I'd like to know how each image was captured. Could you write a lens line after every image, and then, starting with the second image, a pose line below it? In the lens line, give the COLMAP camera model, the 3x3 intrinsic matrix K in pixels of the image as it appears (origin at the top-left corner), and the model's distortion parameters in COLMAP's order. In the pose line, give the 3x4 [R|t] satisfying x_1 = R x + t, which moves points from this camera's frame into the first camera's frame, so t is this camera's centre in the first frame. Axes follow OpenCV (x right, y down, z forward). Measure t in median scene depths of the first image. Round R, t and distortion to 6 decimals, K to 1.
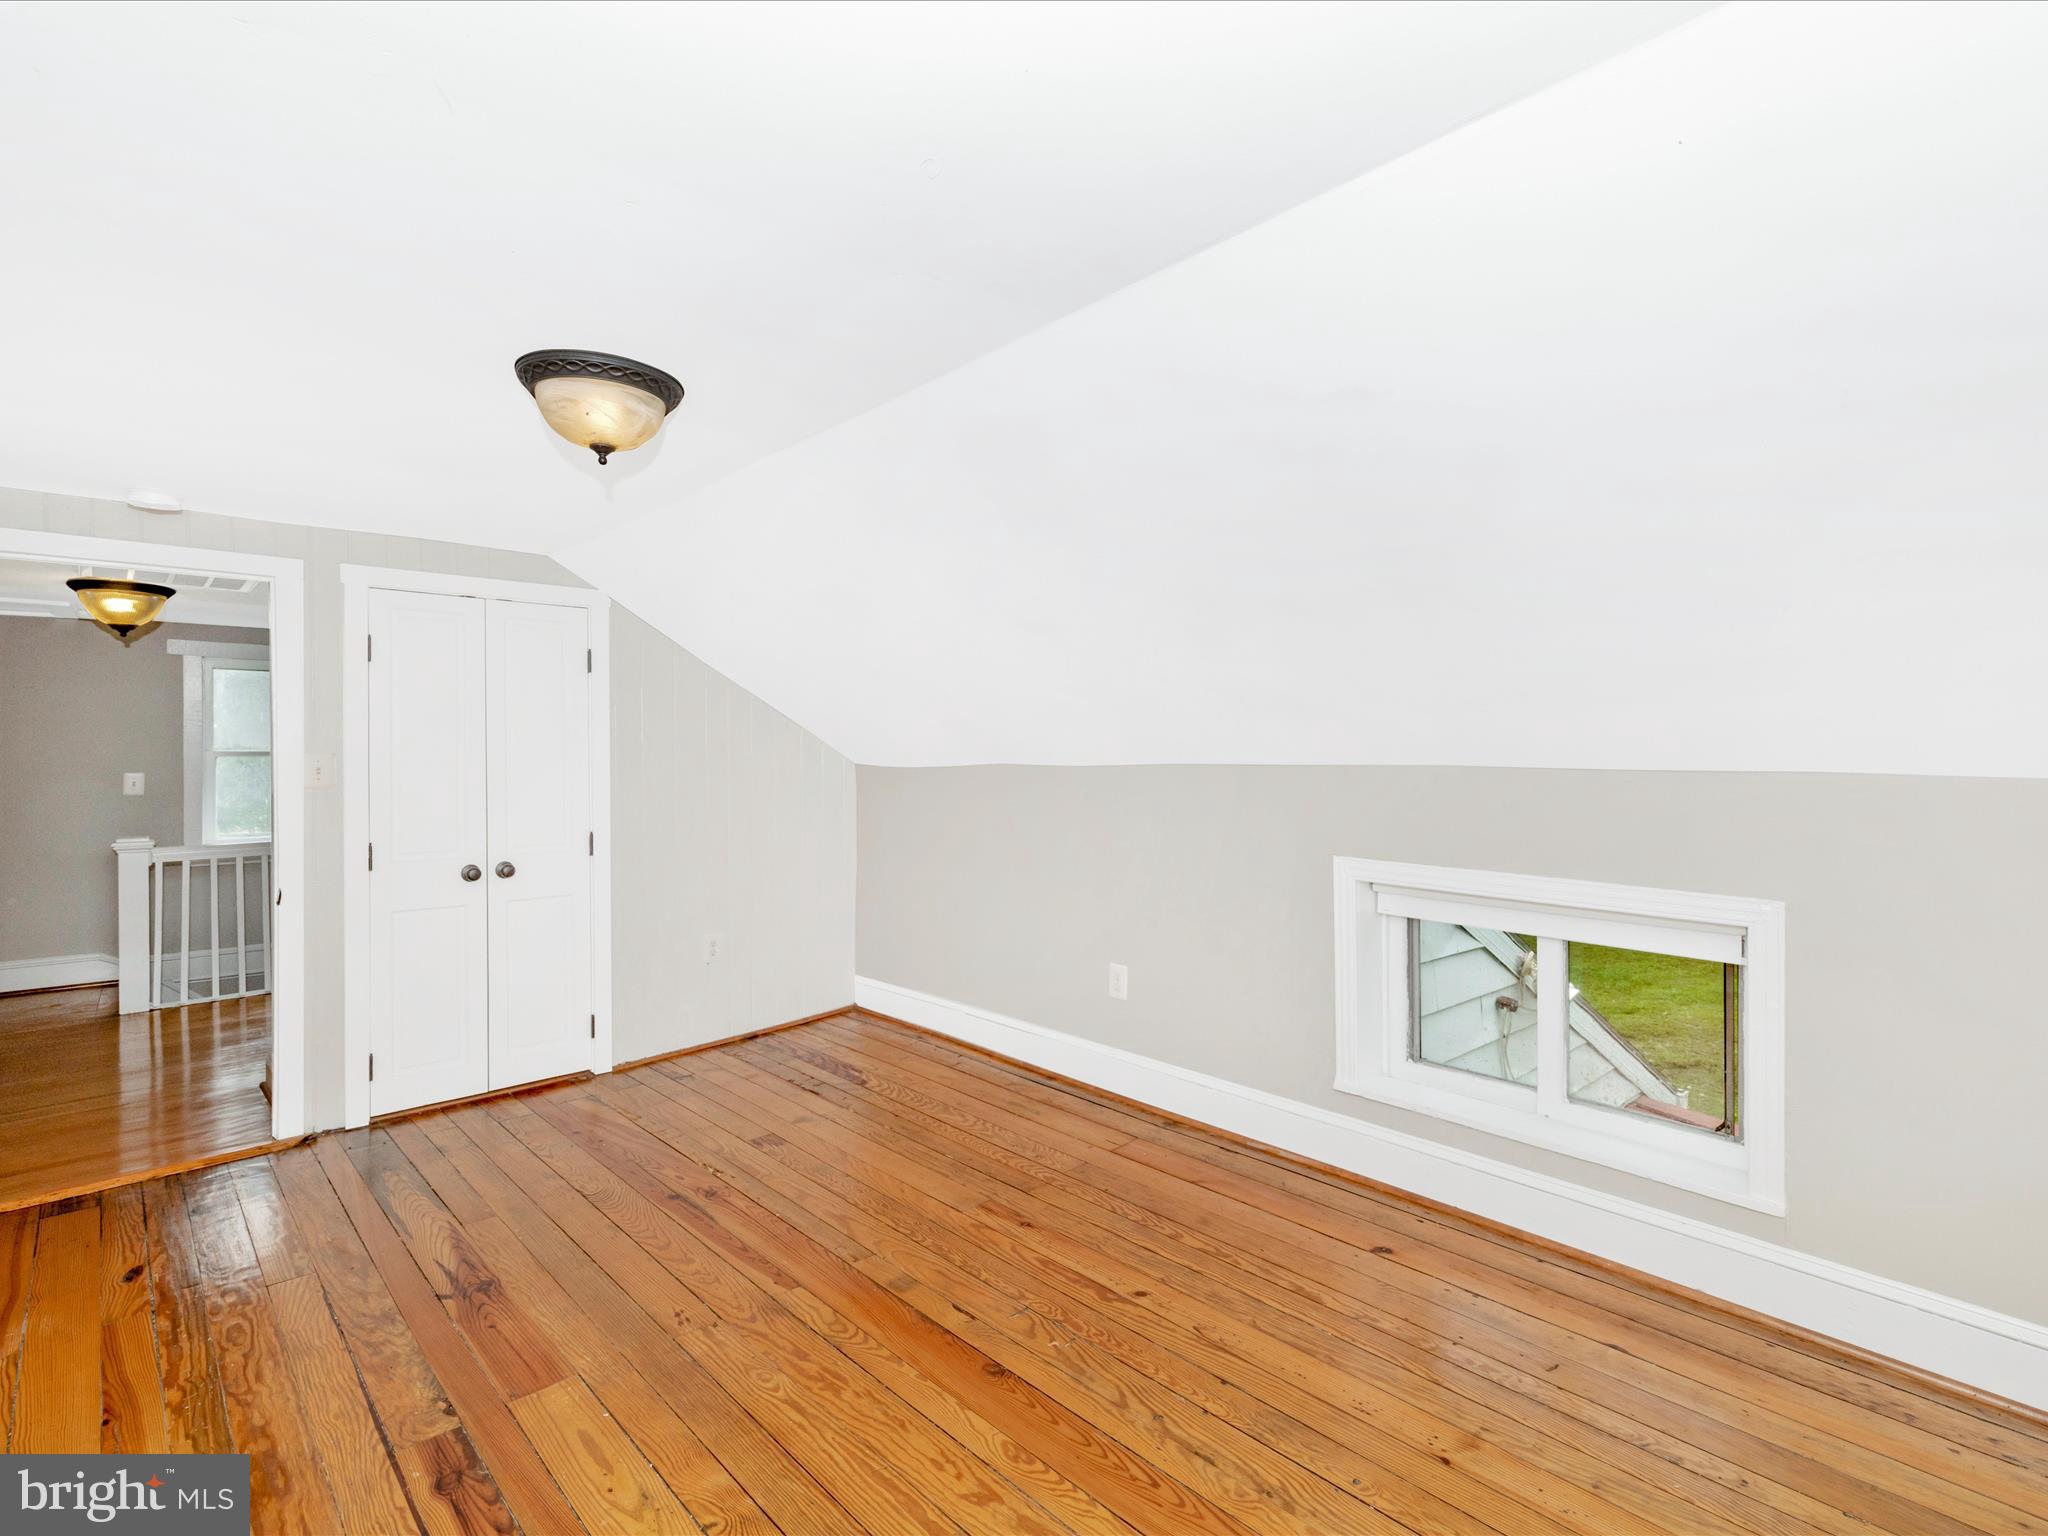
lens RADIAL K [[1237.8, 0, 1115.6], [0, 1237.8, 767.5], [0, 0, 1]] dist [0.064595, -0.001632]
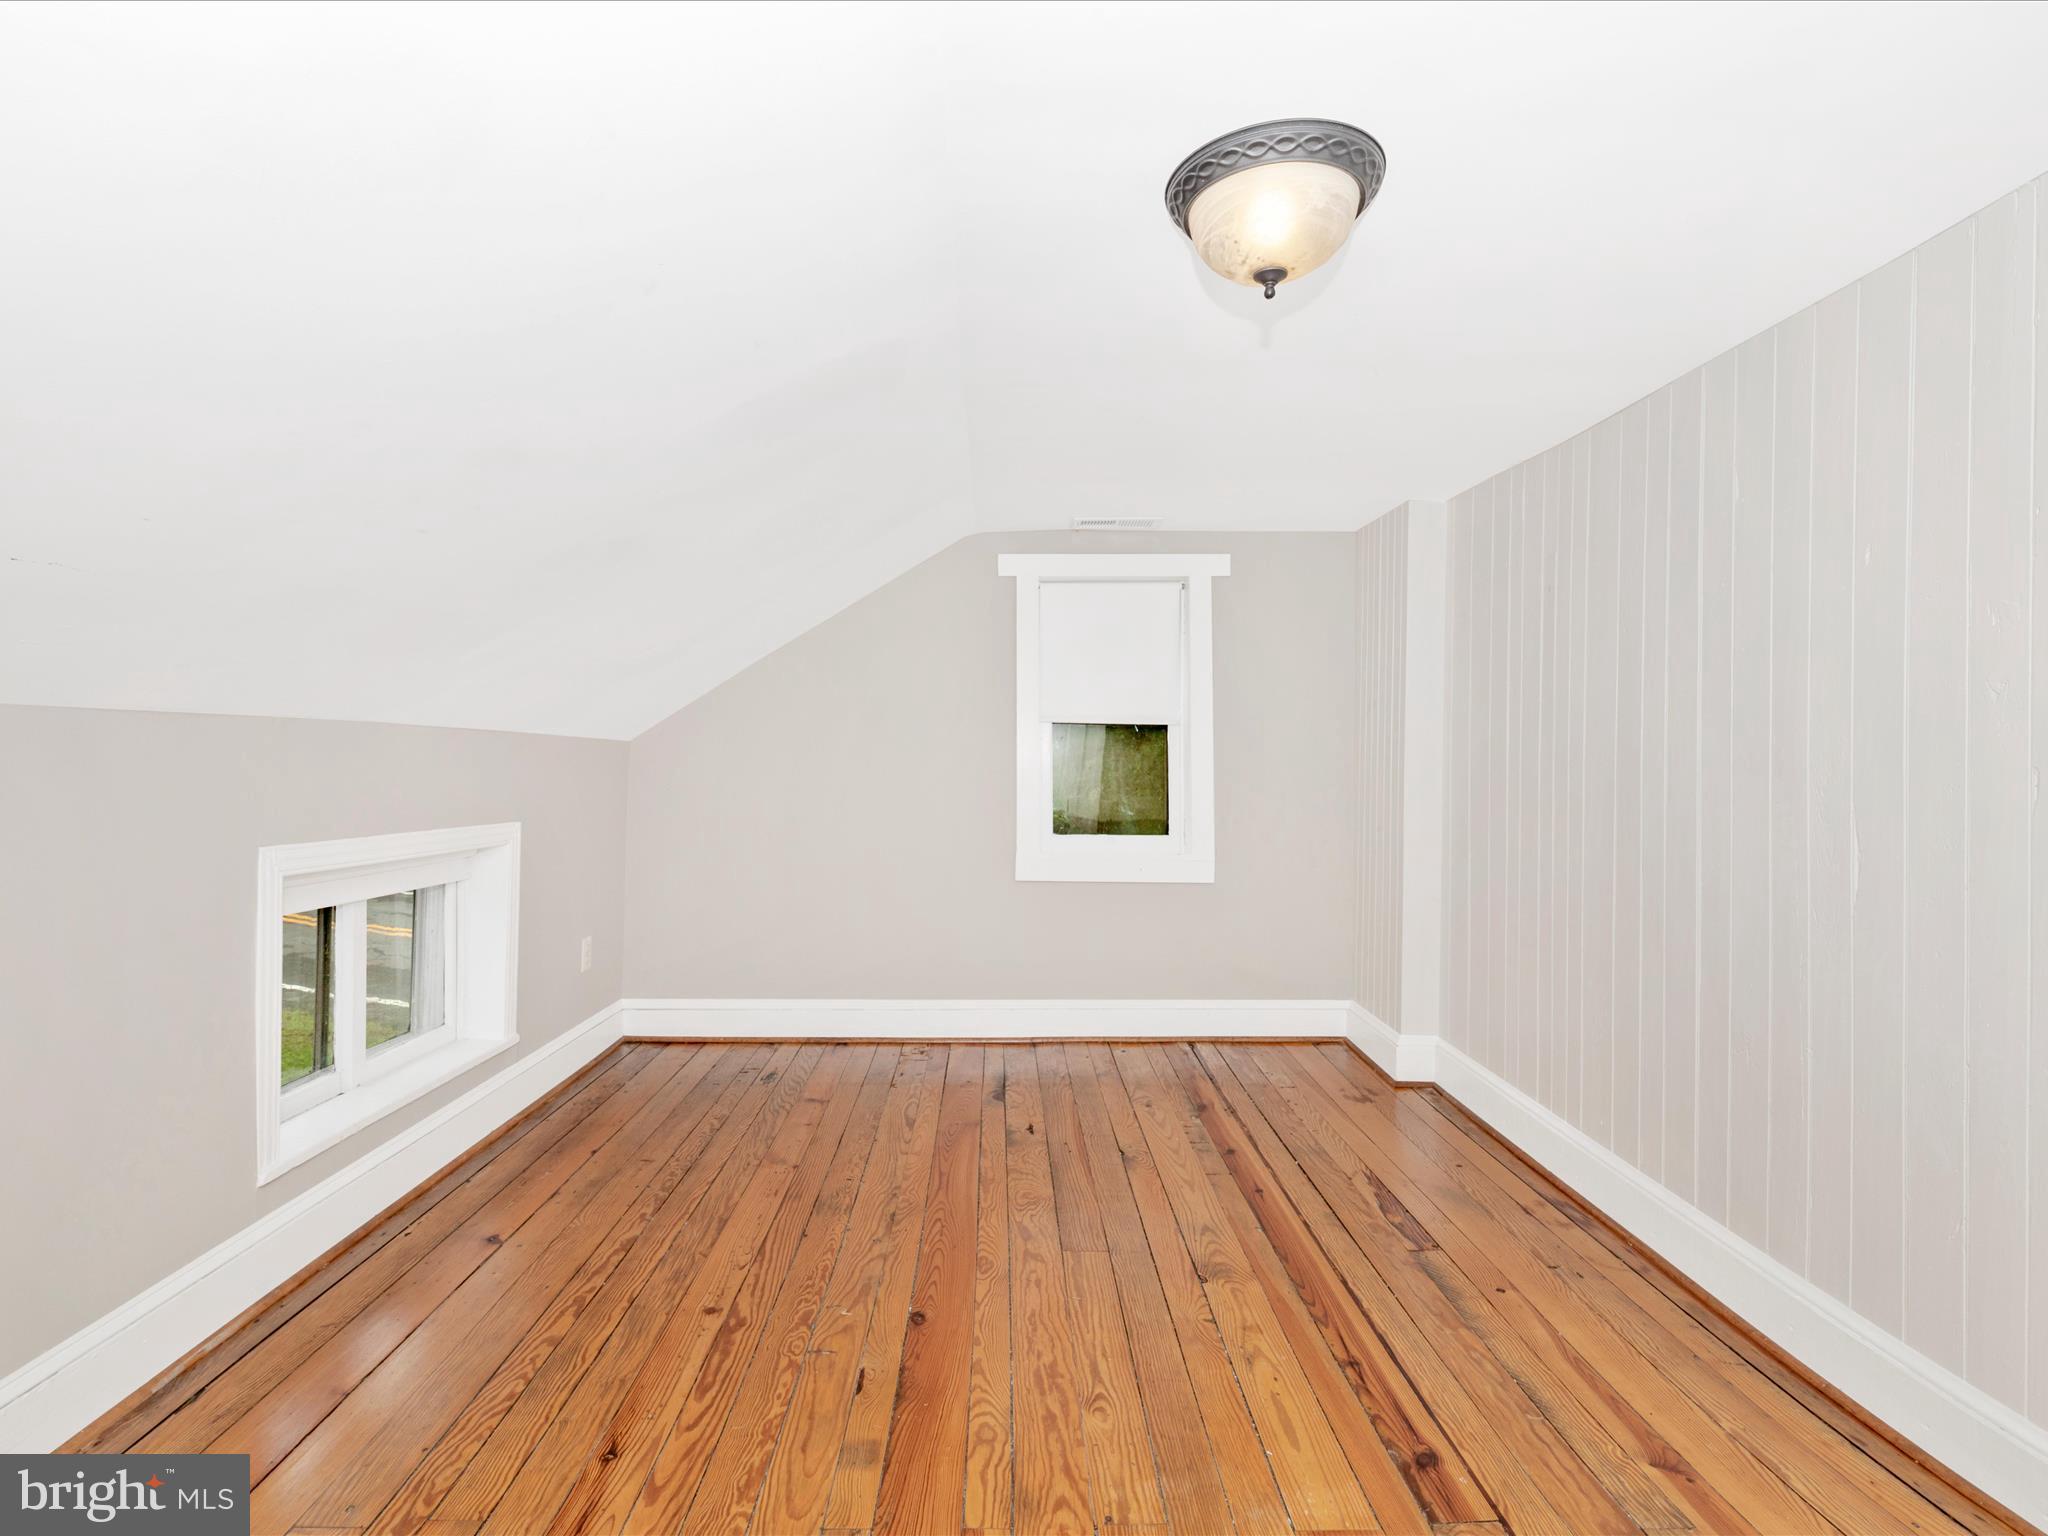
lens RADIAL K [[1033.9, 0, 1041.3], [0, 1033.9, 760.6], [0, 0, 1]] dist [-0.003086, -0.000113]
pose [[-0.771202, -0.003527, 0.636580, -0.657427], [-0.000842, 0.999989, 0.004521, 0.026291], [-0.636589, 0.002951, -0.771197, 1.482092]]
